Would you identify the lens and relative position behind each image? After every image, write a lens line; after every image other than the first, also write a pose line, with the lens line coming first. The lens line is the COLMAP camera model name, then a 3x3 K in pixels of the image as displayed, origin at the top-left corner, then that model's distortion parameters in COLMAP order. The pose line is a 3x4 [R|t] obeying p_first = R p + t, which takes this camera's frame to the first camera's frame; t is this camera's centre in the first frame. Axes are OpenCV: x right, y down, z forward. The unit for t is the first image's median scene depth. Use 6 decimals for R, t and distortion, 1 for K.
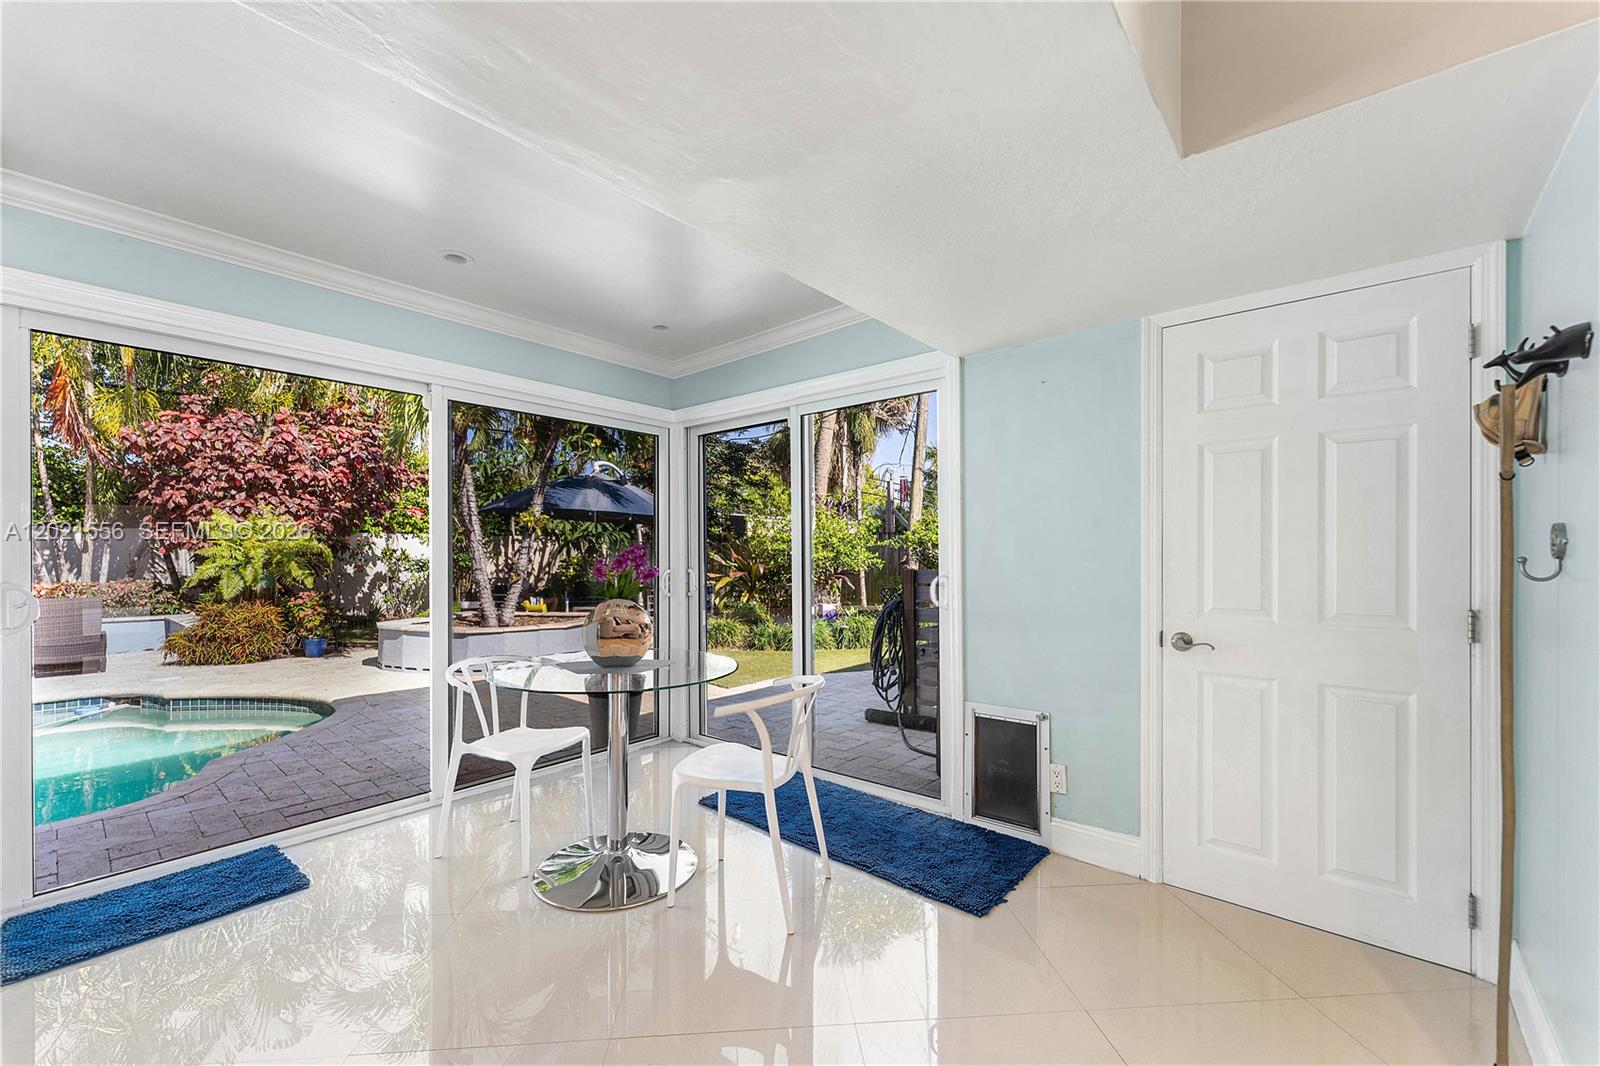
lens RADIAL K [[649.6, 0, 797.1], [0, 649.6, 558.6], [0, 0, 1]] dist [-0.003830, 0.000712]
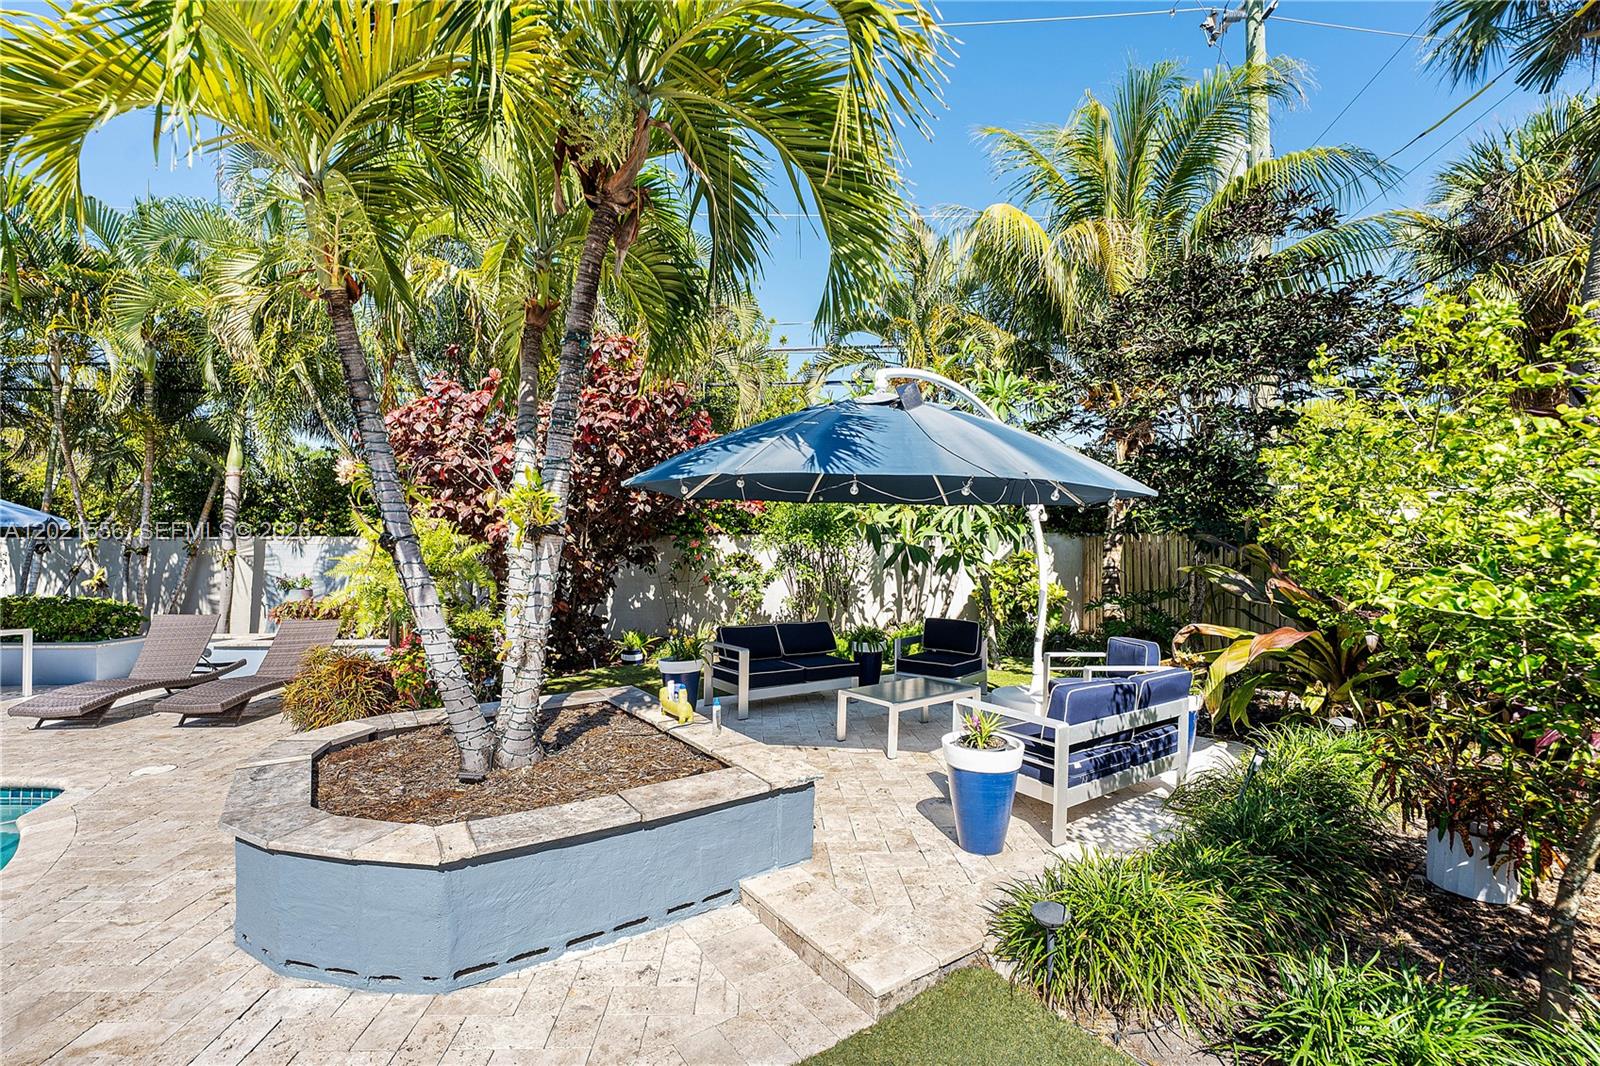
lens RADIAL K [[684.5, 0, 769.4], [0, 684.5, 551.1], [0, 0, 1]] dist [-0.023985, 0.001055]
pose [[0.691223, -0.004260, -0.722629, -0.026624], [0.000192, 0.999984, -0.005711, -0.027496], [0.722641, 0.003809, 0.691213, 0.739830]]
